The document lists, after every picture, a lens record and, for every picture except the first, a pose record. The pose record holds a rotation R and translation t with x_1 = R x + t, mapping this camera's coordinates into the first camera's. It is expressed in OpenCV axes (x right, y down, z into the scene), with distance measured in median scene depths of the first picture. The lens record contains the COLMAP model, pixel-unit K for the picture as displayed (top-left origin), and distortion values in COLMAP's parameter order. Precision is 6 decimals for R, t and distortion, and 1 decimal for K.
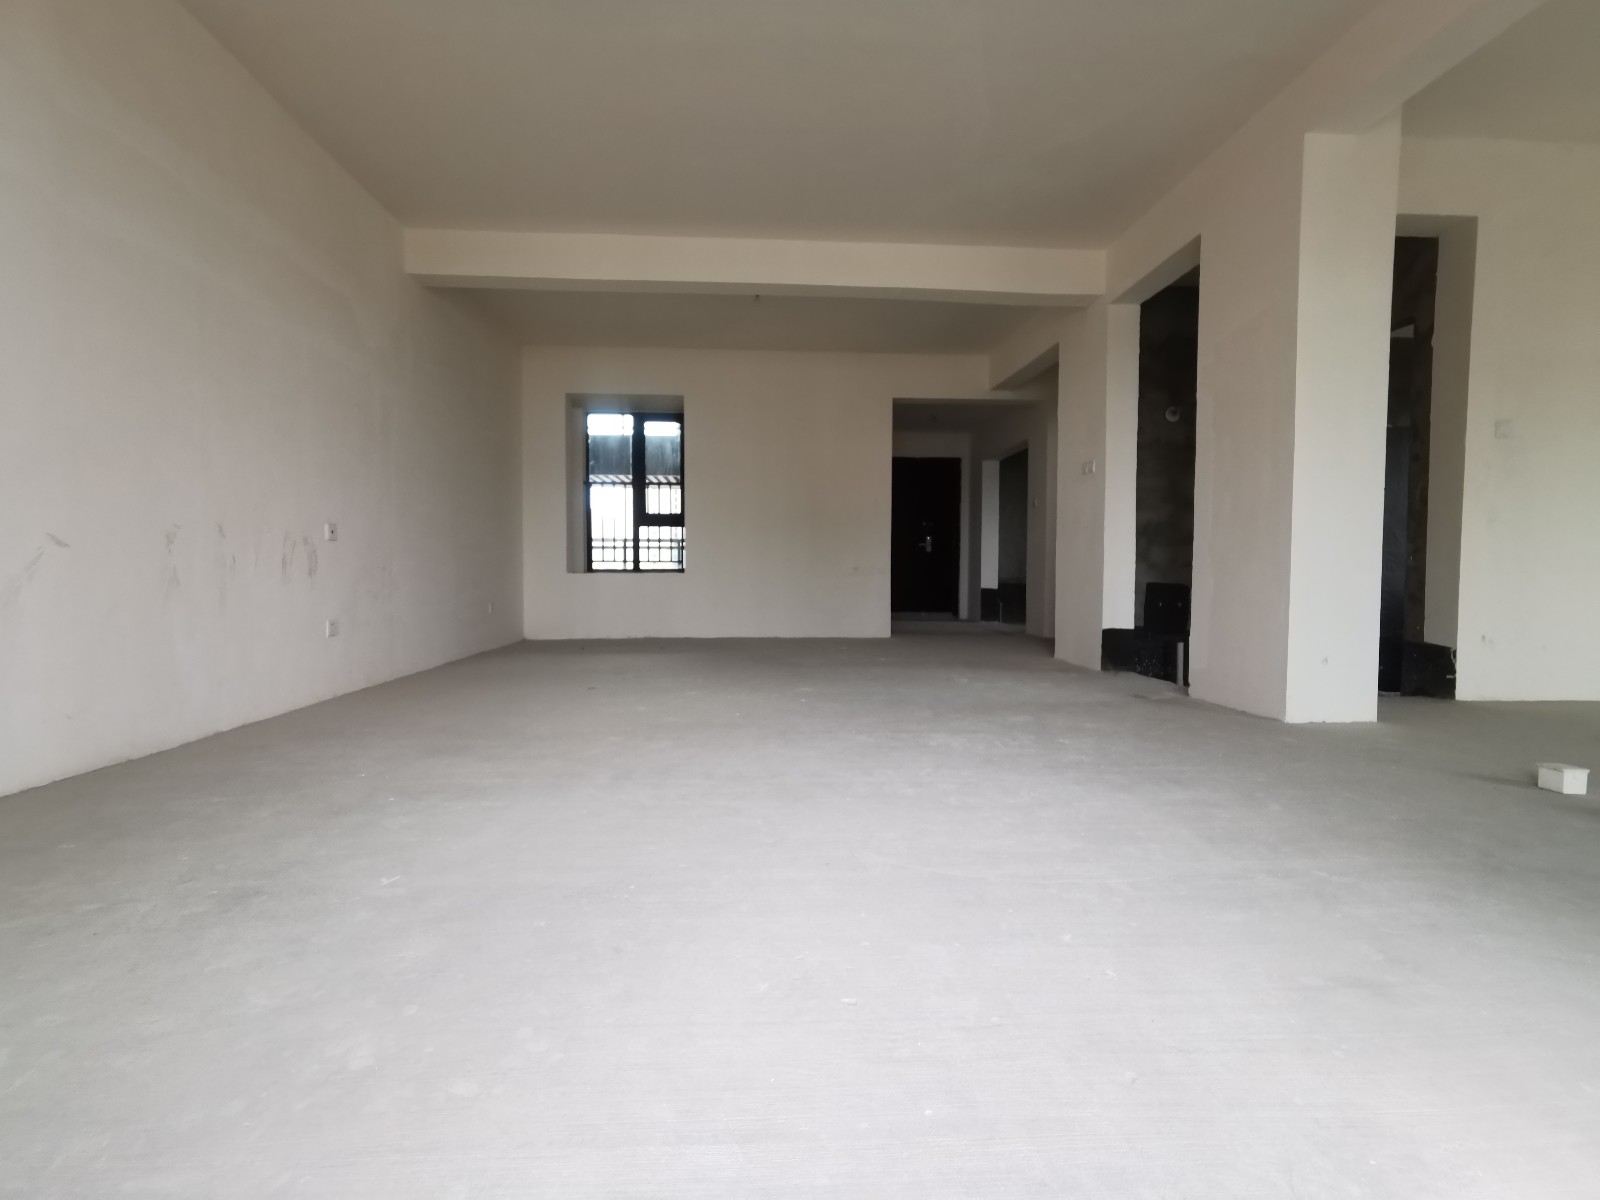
lens RADIAL K [[735.9, 0, 800.0], [0, 735.9, 600.0], [0, 0, 1]] dist [0.000356, 0.000754]
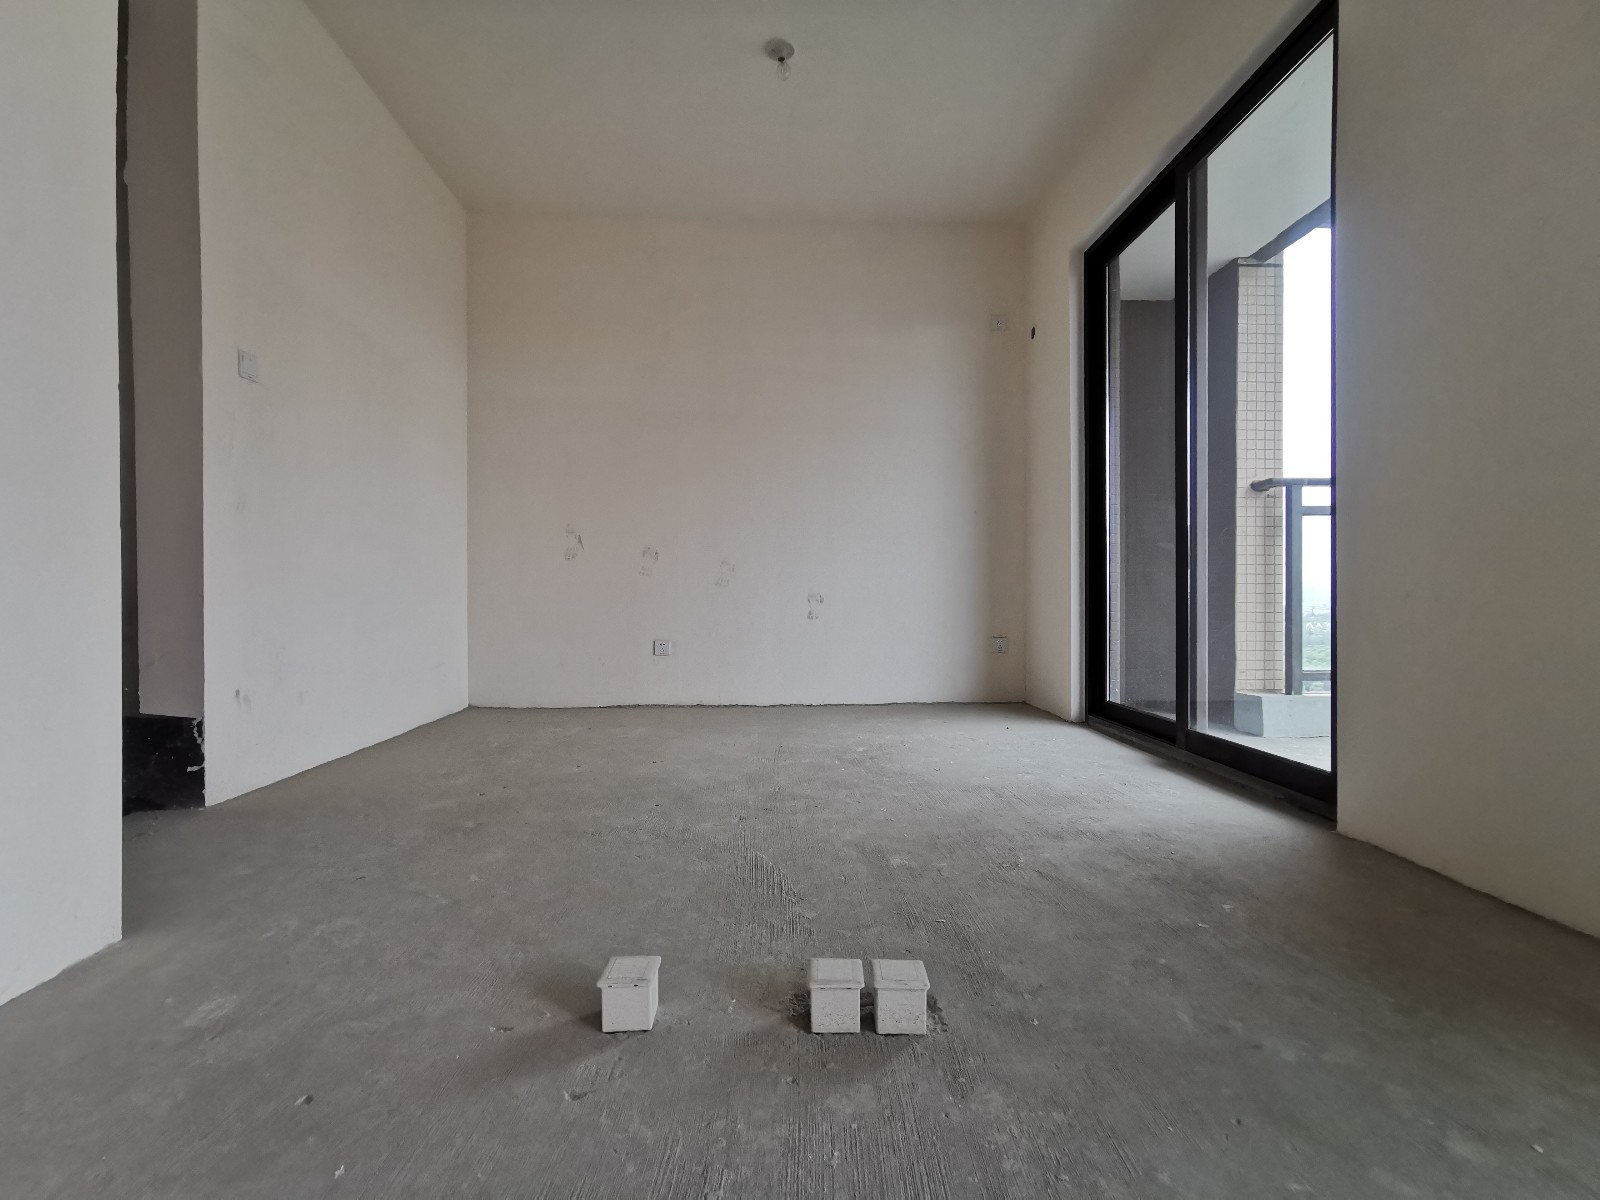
lens RADIAL K [[735.9, 0, 800.0], [0, 735.9, 600.0], [0, 0, 1]] dist [0.000356, 0.000754]
pose [[0.022520, -0.008696, 0.999709, 0.318400], [0.042018, 0.999087, 0.007744, -0.012412], [-0.998863, 0.041832, 0.022865, 0.508867]]
